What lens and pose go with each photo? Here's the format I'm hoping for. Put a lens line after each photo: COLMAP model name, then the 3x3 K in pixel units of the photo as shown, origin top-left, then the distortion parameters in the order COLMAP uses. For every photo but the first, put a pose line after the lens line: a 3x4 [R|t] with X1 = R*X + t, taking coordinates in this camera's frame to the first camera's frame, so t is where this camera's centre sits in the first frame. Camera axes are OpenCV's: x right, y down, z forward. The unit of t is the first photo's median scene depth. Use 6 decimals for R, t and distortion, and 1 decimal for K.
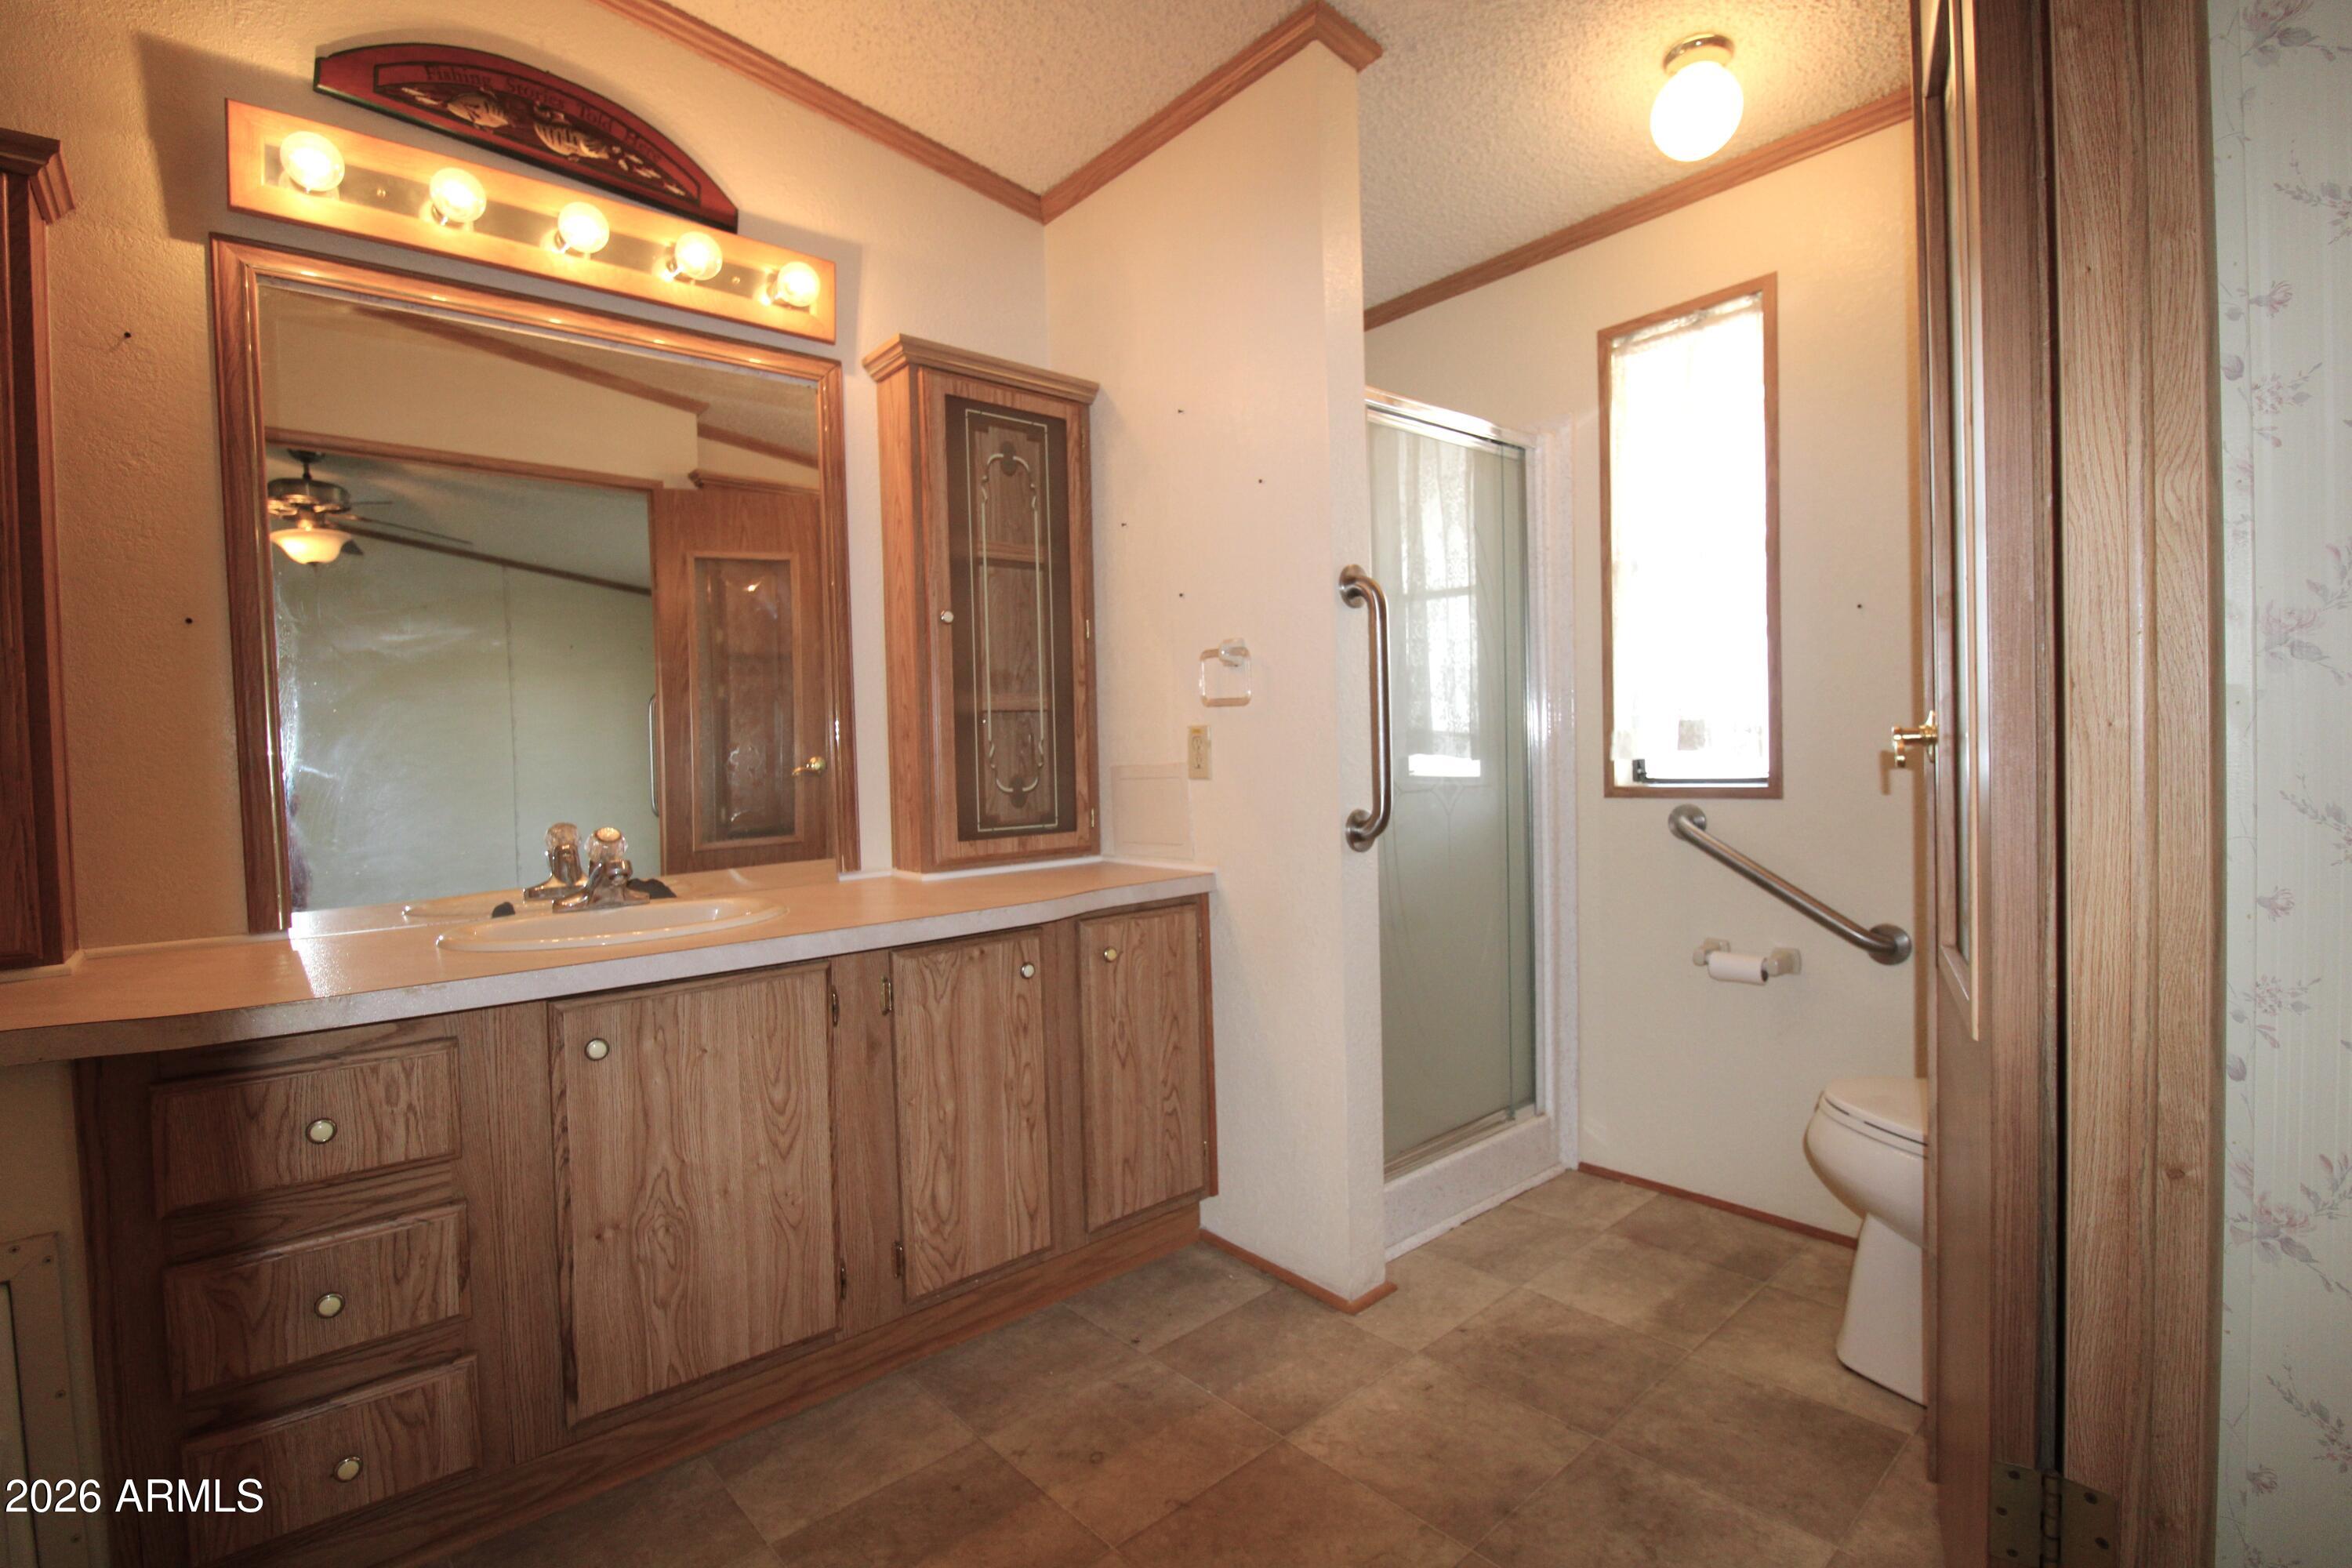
lens RADIAL K [[1098.5, 0, 1159.8], [0, 1098.5, 787.3], [0, 0, 1]] dist [-0.001087, -0.013475]
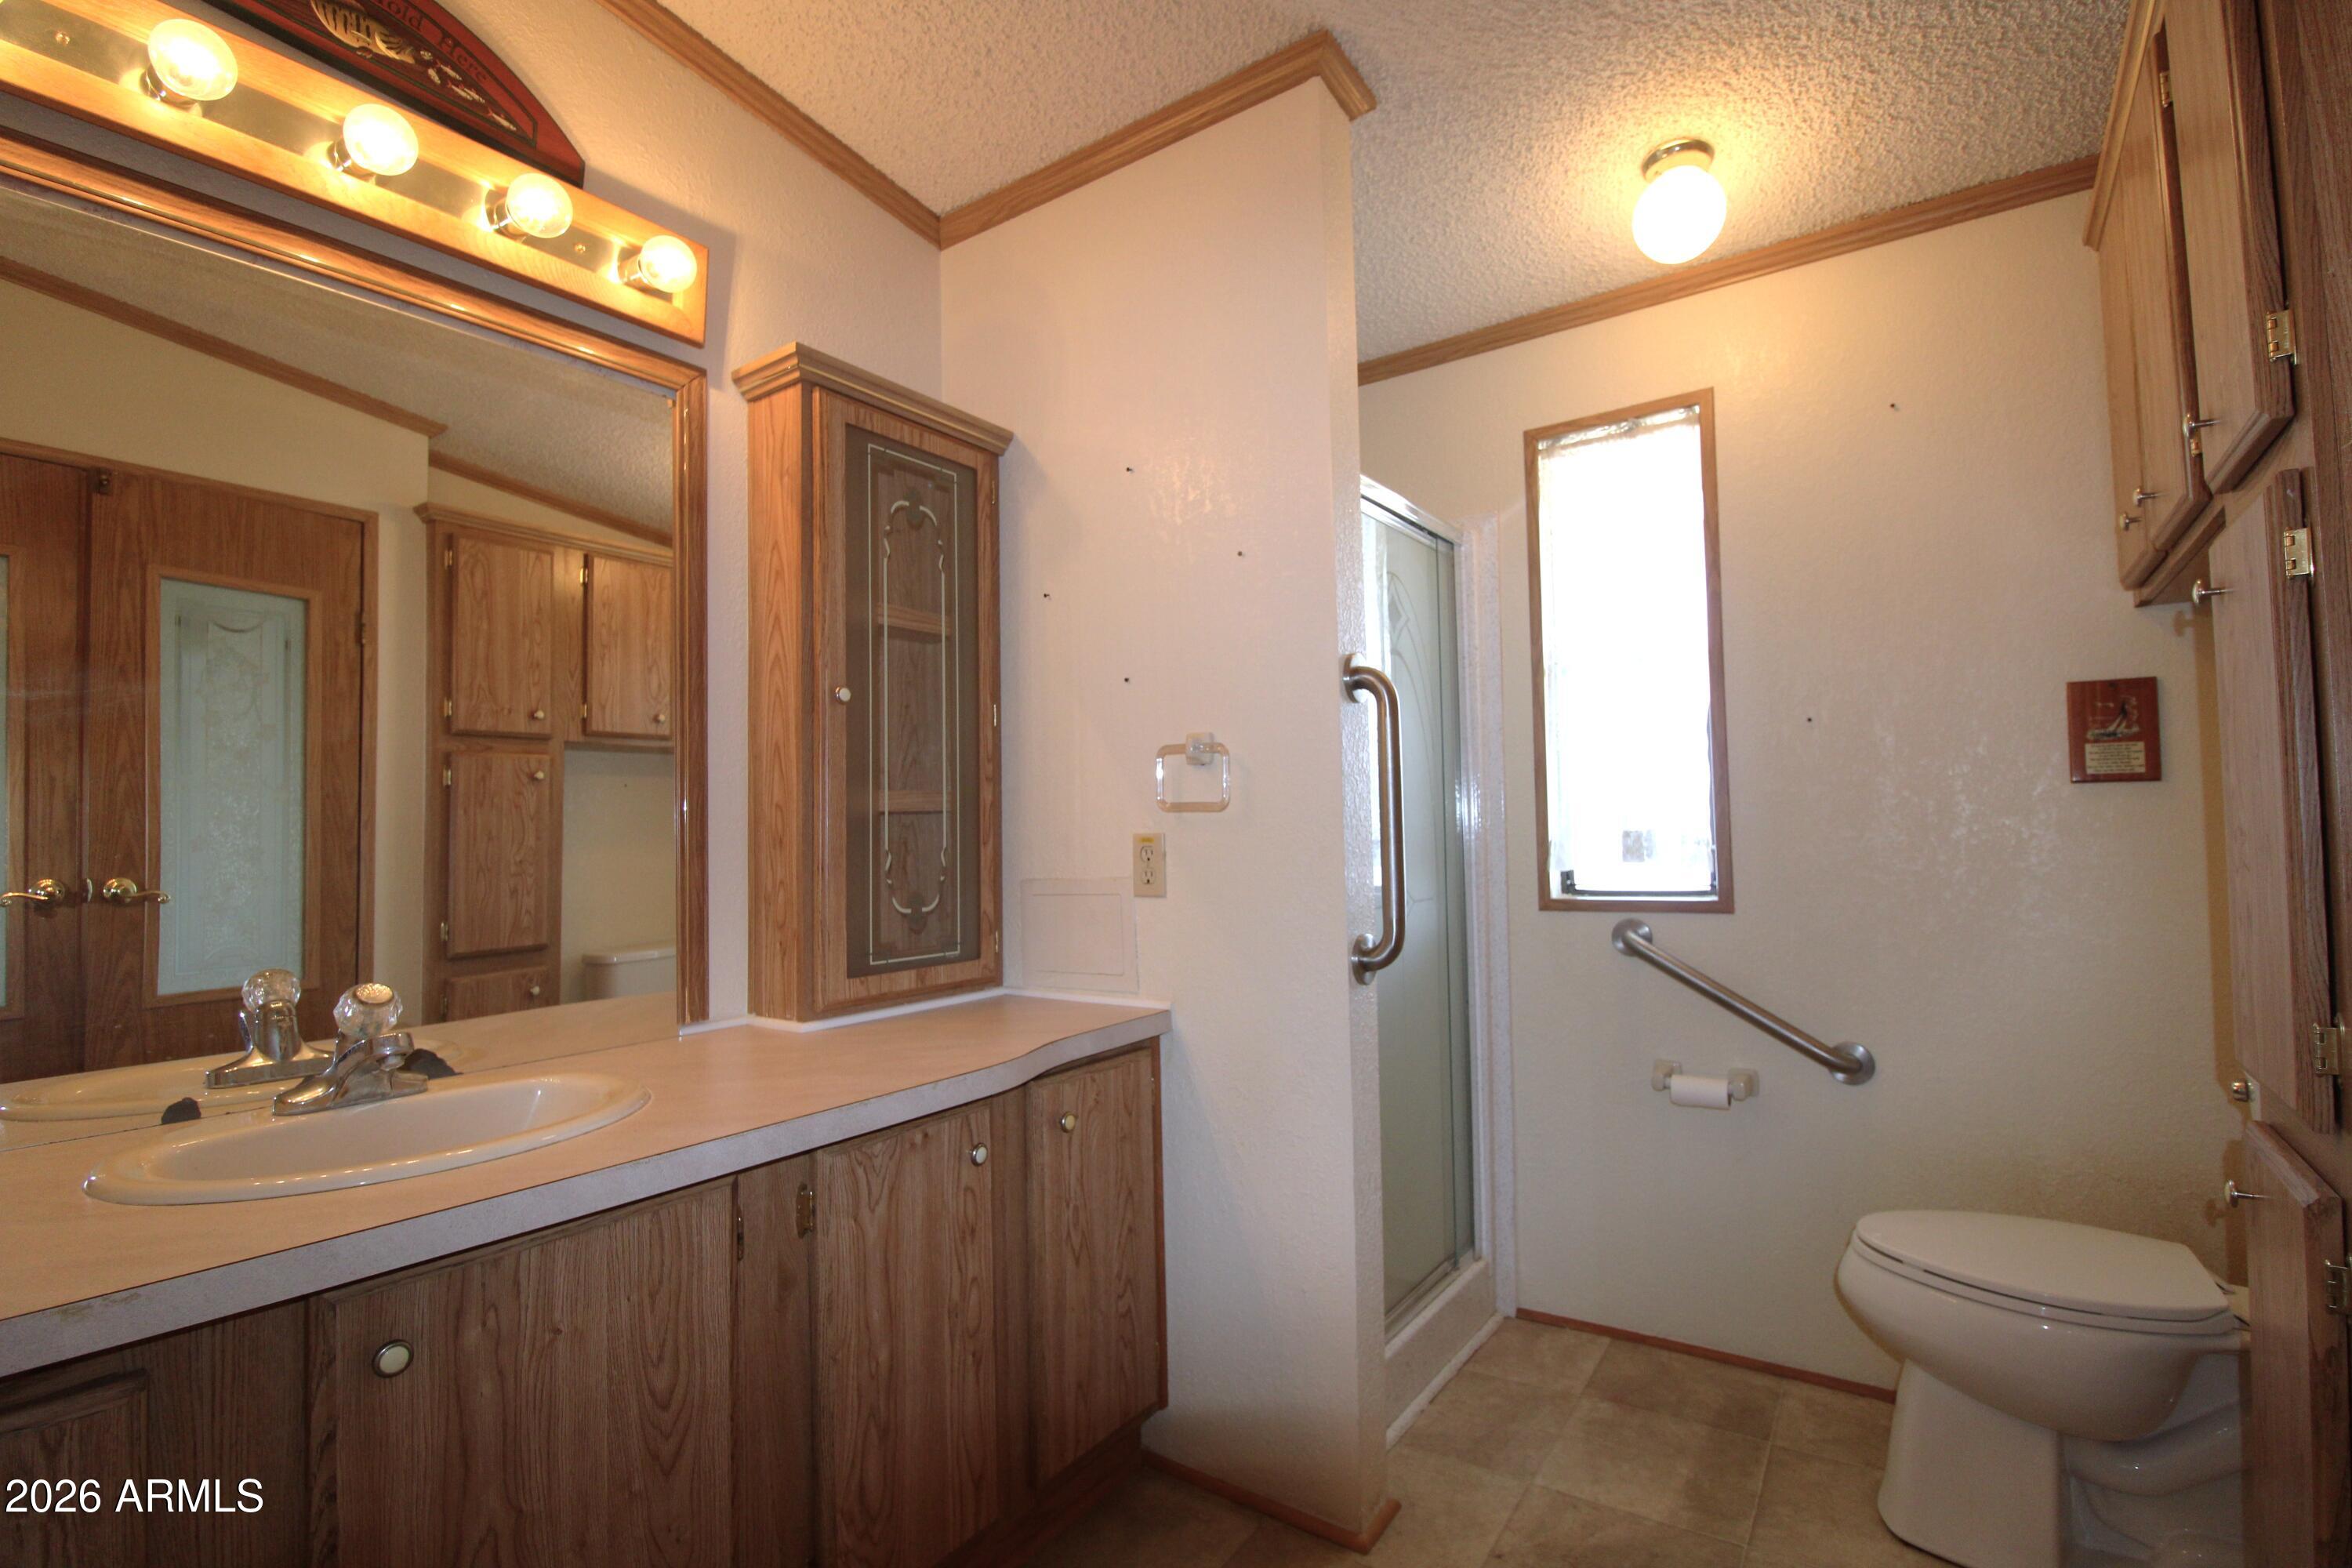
lens RADIAL K [[1098.5, 0, 1159.8], [0, 1098.5, 787.3], [0, 0, 1]] dist [-0.001087, -0.013475]
pose [[0.967162, 0.017828, 0.253534, -0.175234], [0.003242, 0.996590, -0.082447, -0.022295], [-0.254140, 0.080562, 0.963806, 0.183684]]
